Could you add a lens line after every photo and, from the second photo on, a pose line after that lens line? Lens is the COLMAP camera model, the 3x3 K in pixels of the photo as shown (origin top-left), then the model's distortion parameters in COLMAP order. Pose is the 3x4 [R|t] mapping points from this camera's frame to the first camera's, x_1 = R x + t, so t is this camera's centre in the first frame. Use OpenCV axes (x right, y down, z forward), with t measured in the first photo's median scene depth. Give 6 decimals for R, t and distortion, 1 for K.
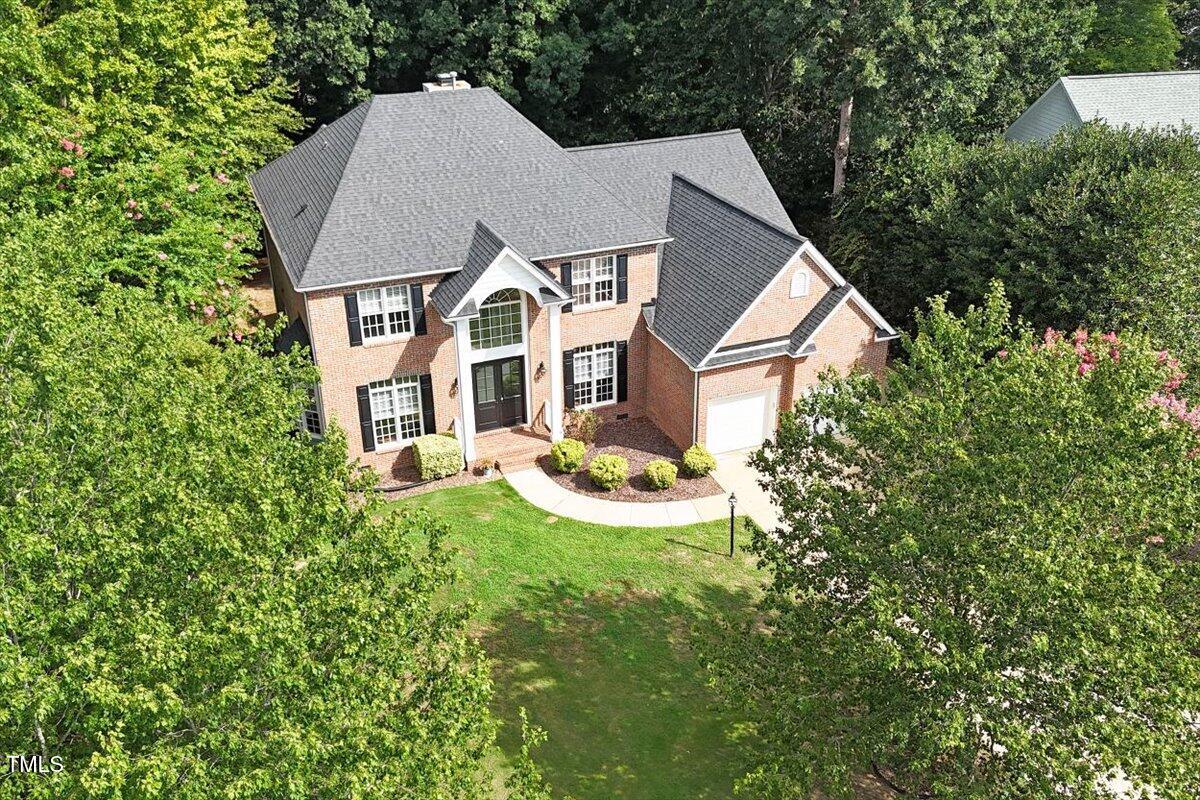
lens RADIAL K [[1063.0, 0, 600.4], [0, 1063.0, 397.6], [0, 0, 1]] dist [0.100303, -0.015367]
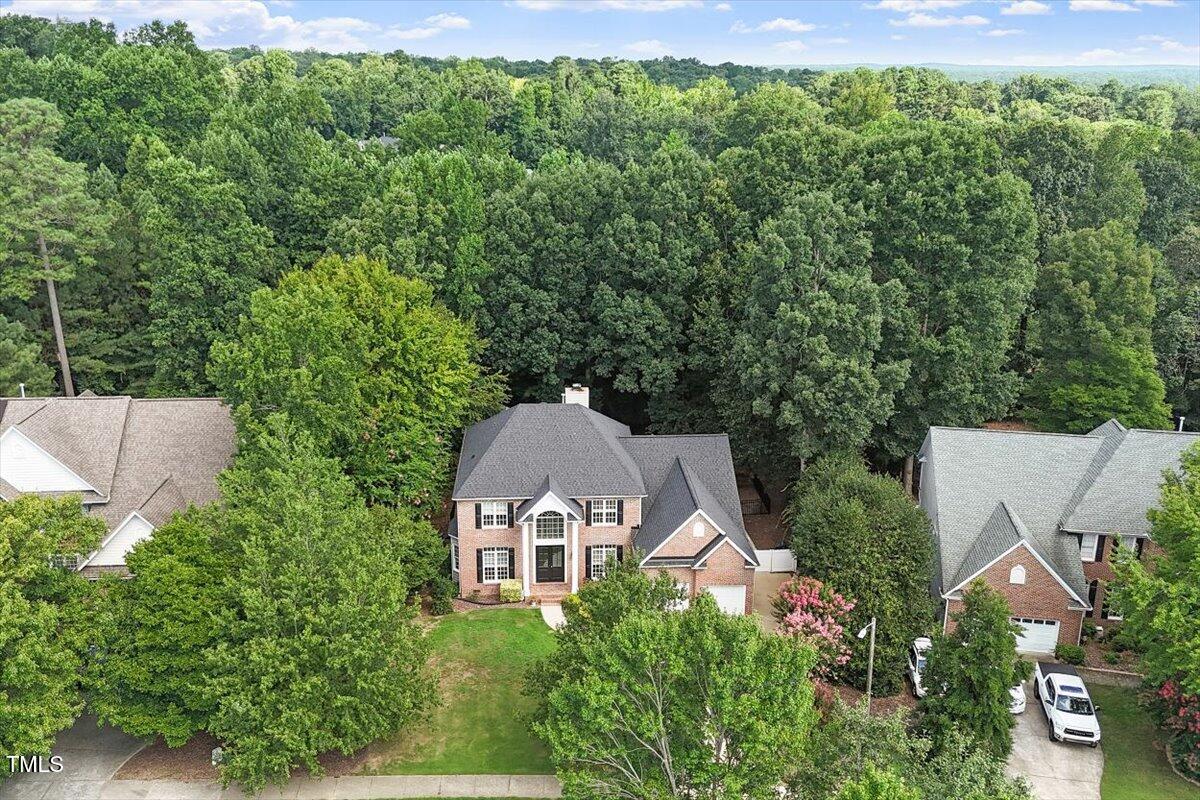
lens RADIAL K [[1063.0, 0, 598.4], [0, 1063.0, 401.2], [0, 0, 1]] dist [0.100303, -0.015367]
pose [[0.944481, 0.107505, -0.310480, 0.566830], [-0.154625, 0.979207, -0.131316, -0.053066], [0.289907, 0.172033, 0.941466, -0.846061]]
